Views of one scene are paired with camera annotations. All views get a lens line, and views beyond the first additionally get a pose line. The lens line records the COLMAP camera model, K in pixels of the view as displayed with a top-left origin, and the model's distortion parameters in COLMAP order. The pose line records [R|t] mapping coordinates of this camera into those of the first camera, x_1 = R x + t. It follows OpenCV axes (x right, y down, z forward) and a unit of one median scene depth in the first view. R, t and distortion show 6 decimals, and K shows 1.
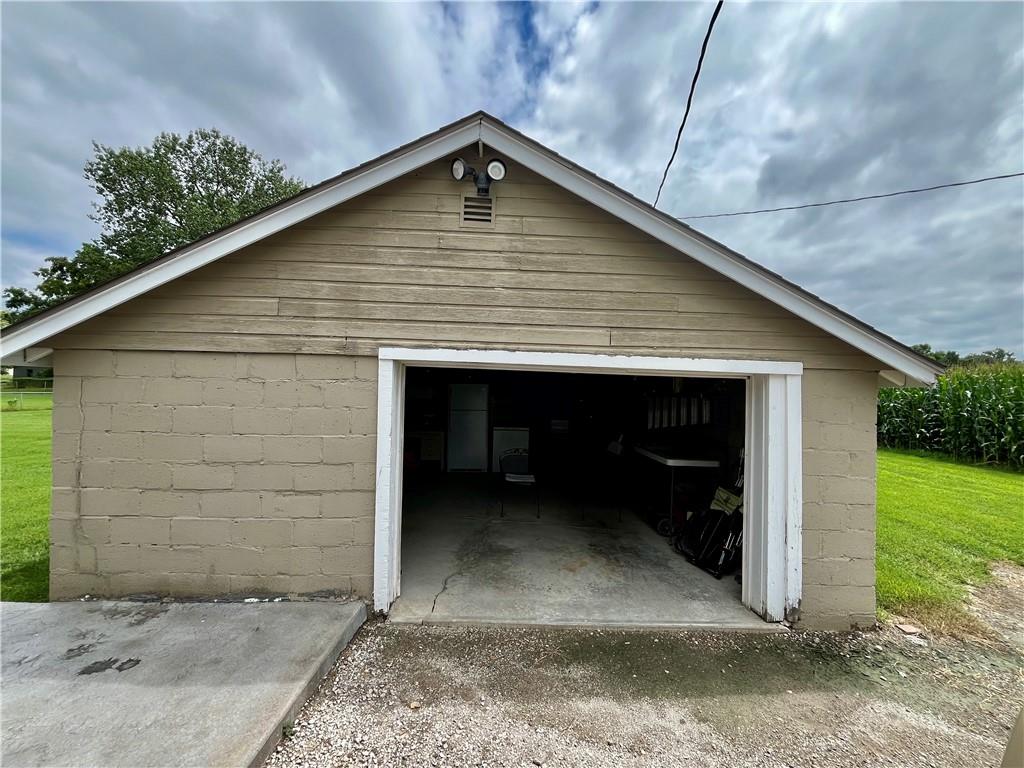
lens RADIAL K [[410.9, 0, 512.0], [0, 410.9, 384.0], [0, 0, 1]] dist [0.000041, 0.000003]
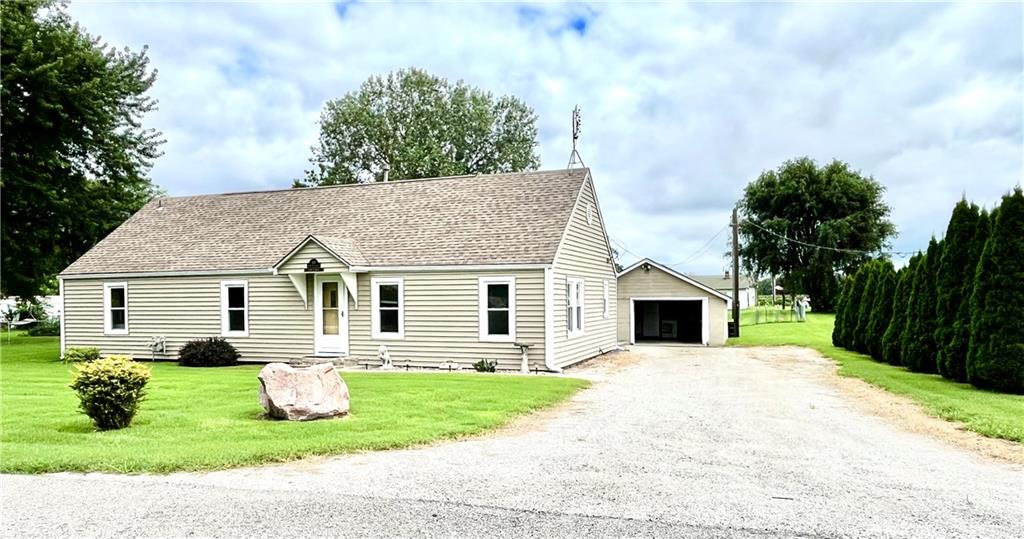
lens RADIAL K [[713.4, 0, 512.0], [0, 713.4, 269.5], [0, 0, 1]] dist [0.001419, 0.000207]
pose [[0.941665, -0.049926, -0.332829, 1.282872], [0.035685, 0.998173, -0.048766, -0.040513], [0.334655, 0.034044, 0.941726, -7.904933]]
